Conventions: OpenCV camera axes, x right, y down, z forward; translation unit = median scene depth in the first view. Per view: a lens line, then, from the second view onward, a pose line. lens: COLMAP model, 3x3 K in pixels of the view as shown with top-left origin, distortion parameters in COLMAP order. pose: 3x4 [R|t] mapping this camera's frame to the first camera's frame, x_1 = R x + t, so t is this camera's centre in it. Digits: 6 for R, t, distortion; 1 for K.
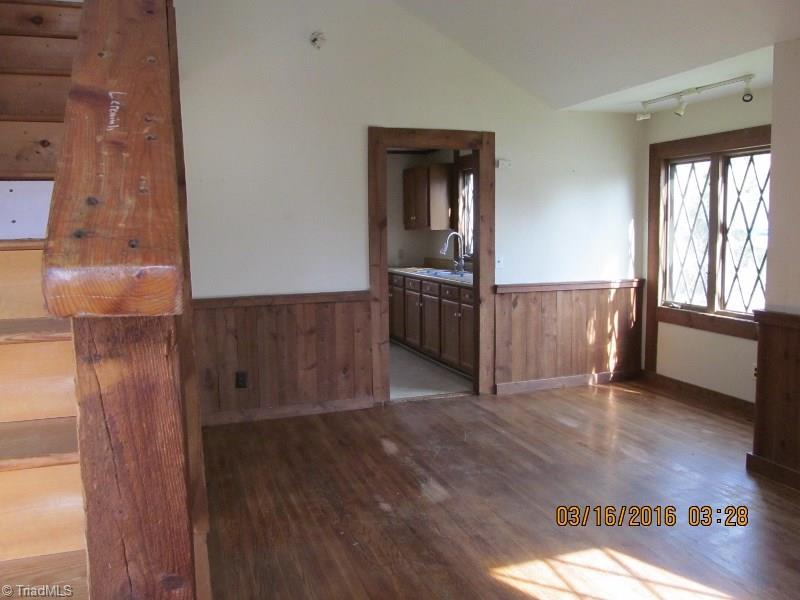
lens RADIAL K [[661.2, 0, 402.4], [0, 661.2, 293.2], [0, 0, 1]] dist [-0.068180, 0.033552]
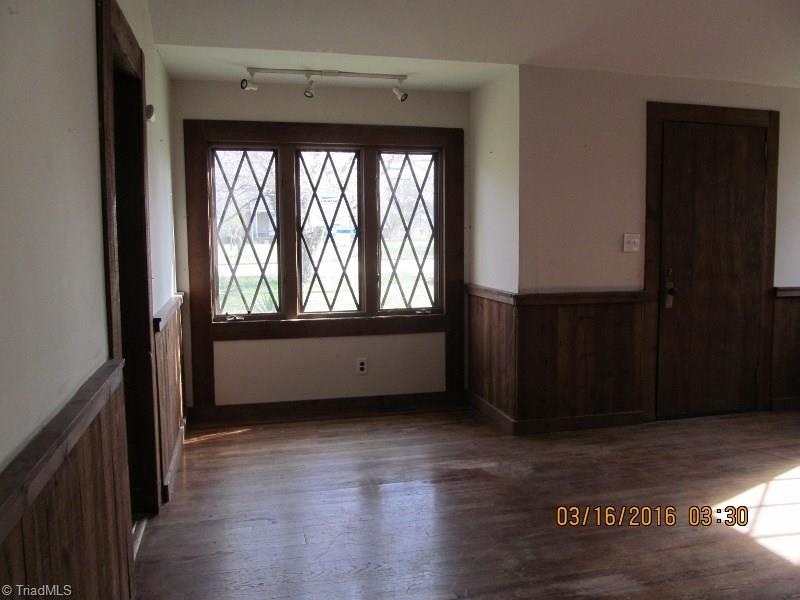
lens RADIAL K [[661.2, 0, 402.4], [0, 661.2, 293.2], [0, 0, 1]] dist [-0.068180, 0.033552]
pose [[0.094425, -0.081963, 0.992152, -0.433469], [0.103001, 0.992061, 0.072153, -0.056075], [-0.990189, 0.095380, 0.102118, 0.757127]]
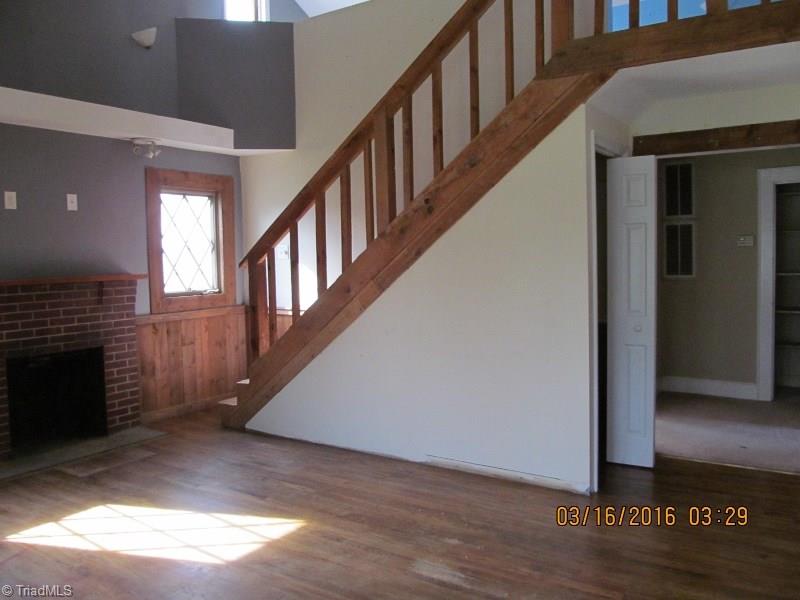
lens RADIAL K [[661.2, 0, 402.4], [0, 661.2, 293.2], [0, 0, 1]] dist [-0.068180, 0.033552]
pose [[-0.797523, 0.061304, -0.600166, 0.374590], [-0.030755, 0.989399, 0.141929, -0.106370], [0.602505, 0.131650, -0.787183, 1.067212]]
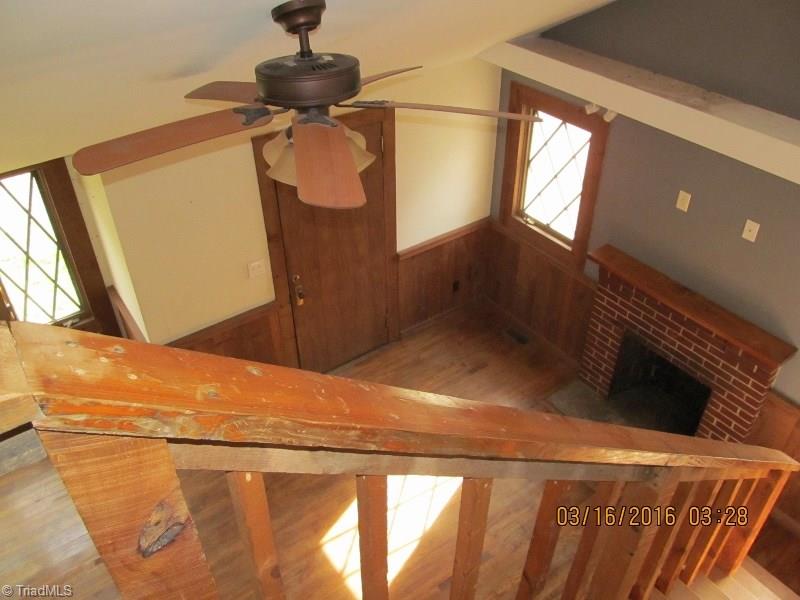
lens RADIAL K [[661.2, 0, 402.4], [0, 661.2, 293.2], [0, 0, 1]] dist [-0.068180, 0.033552]
pose [[-0.284499, -0.558998, 0.778834, -0.321287], [0.100395, 0.790566, 0.604091, -0.515979], [-0.953405, 0.250055, -0.168795, 0.515540]]
